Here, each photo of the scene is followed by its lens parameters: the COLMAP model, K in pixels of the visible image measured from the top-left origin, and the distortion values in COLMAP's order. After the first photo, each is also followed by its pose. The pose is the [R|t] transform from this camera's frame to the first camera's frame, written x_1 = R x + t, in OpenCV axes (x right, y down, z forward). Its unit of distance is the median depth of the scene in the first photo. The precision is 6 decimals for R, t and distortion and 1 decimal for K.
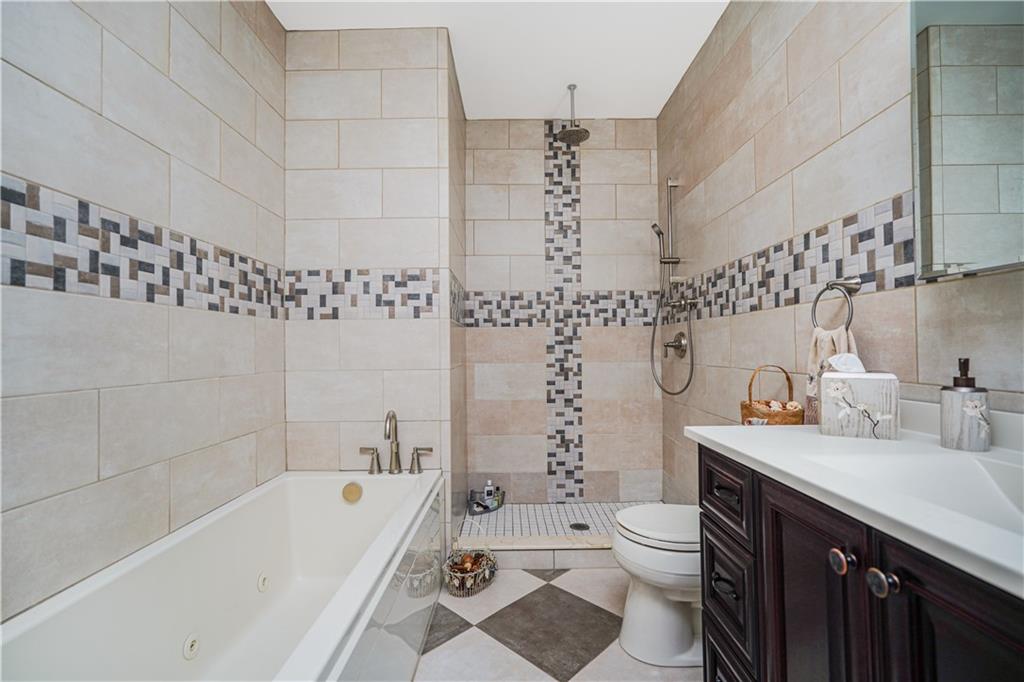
lens RADIAL K [[453.6, 0, 511.1], [0, 453.6, 341.8], [0, 0, 1]] dist [-0.015796, 0.008423]
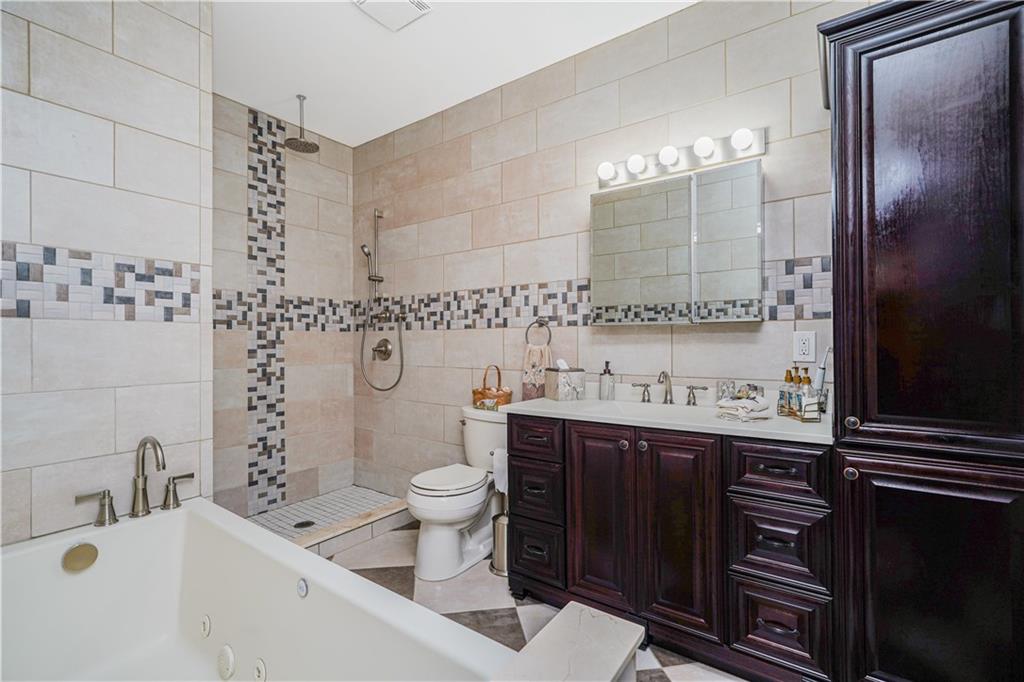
lens RADIAL K [[453.6, 0, 516.5], [0, 453.6, 342.5], [0, 0, 1]] dist [-0.015796, 0.008423]
pose [[0.581647, 0.006768, 0.813413, -0.414769], [-0.015588, 0.999875, 0.002827, -0.021132], [-0.813292, -0.014324, 0.581680, 0.003843]]
